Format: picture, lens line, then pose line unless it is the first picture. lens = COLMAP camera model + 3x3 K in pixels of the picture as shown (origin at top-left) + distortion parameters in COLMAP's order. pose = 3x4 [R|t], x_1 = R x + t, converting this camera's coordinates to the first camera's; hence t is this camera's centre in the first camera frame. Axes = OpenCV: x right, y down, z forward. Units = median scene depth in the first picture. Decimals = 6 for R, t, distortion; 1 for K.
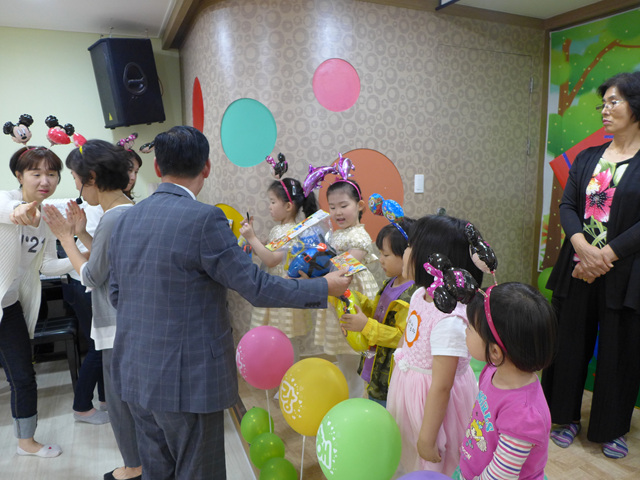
lens RADIAL K [[475.2, 0, 320.0], [0, 475.2, 240.0], [0, 0, 1]] dist [-0.035437, -0.004103]
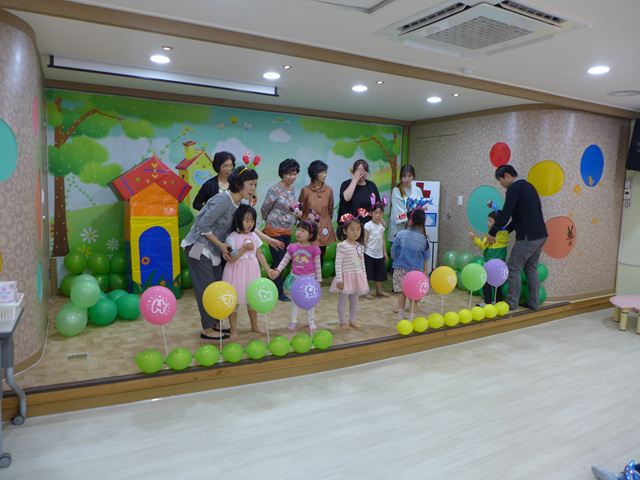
lens RADIAL K [[450.1, 0, 320.0], [0, 450.1, 240.0], [0, 0, 1]] dist [-0.005665, -0.003189]
pose [[-0.081424, -0.113889, 0.990151, -1.132873], [0.123434, 0.984650, 0.123407, -0.064643], [-0.989007, 0.132267, -0.066116, 0.381808]]
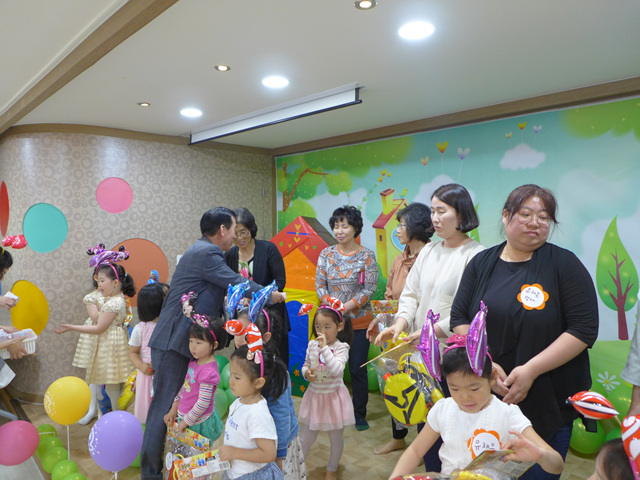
lens RADIAL K [[475.2, 0, 320.0], [0, 475.2, 240.0], [0, 0, 1]] dist [-0.035437, -0.004103]
pose [[0.940211, -0.004213, 0.340567, 0.126997], [0.047267, 0.991862, -0.118222, 0.005454], [-0.337297, 0.127252, 0.932758, -0.502964]]
